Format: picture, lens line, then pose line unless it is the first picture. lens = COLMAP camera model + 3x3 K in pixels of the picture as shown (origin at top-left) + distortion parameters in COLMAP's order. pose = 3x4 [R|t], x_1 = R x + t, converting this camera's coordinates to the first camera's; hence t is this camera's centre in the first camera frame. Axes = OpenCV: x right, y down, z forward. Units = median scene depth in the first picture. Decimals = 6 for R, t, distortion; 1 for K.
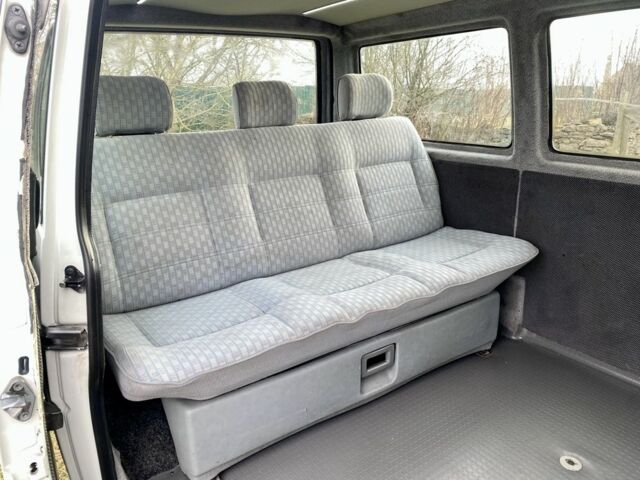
lens RADIAL K [[526.9, 0, 351.0], [0, 526.9, 248.0], [0, 0, 1]] dist [0.044207, -0.003364]
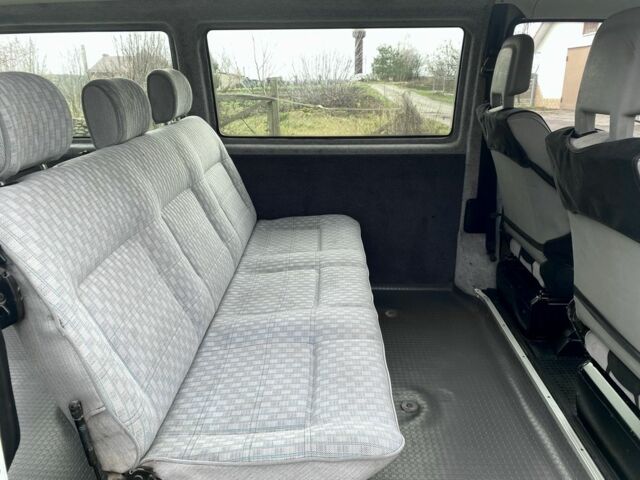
lens RADIAL K [[487.4, 0, 319.3], [0, 487.4, 239.1], [0, 0, 1]] dist [0.044442, -0.050560]
pose [[0.623175, -0.240801, 0.744089, -0.539755], [0.218946, 0.967092, 0.129601, -0.117630], [-0.750810, 0.082151, 0.655389, 0.335037]]
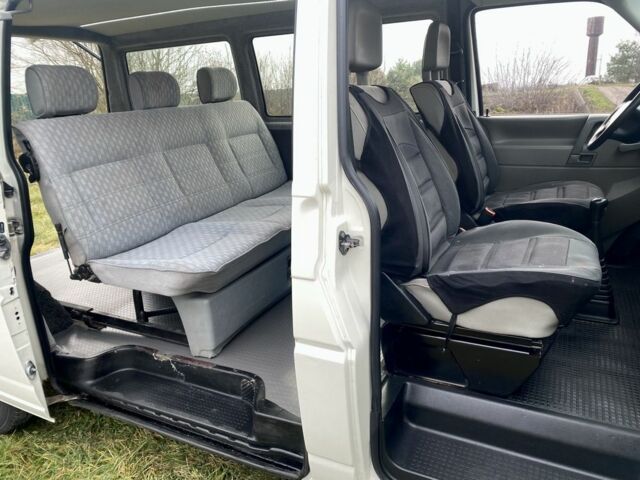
lens RADIAL K [[487.4, 0, 319.9], [0, 487.4, 239.2], [0, 0, 1]] dist [0.044442, -0.050560]
pose [[0.886705, -0.158705, 0.434242, -0.366214], [0.160320, 0.986507, 0.033177, 0.092609], [-0.433649, 0.040200, 0.900185, -0.174142]]
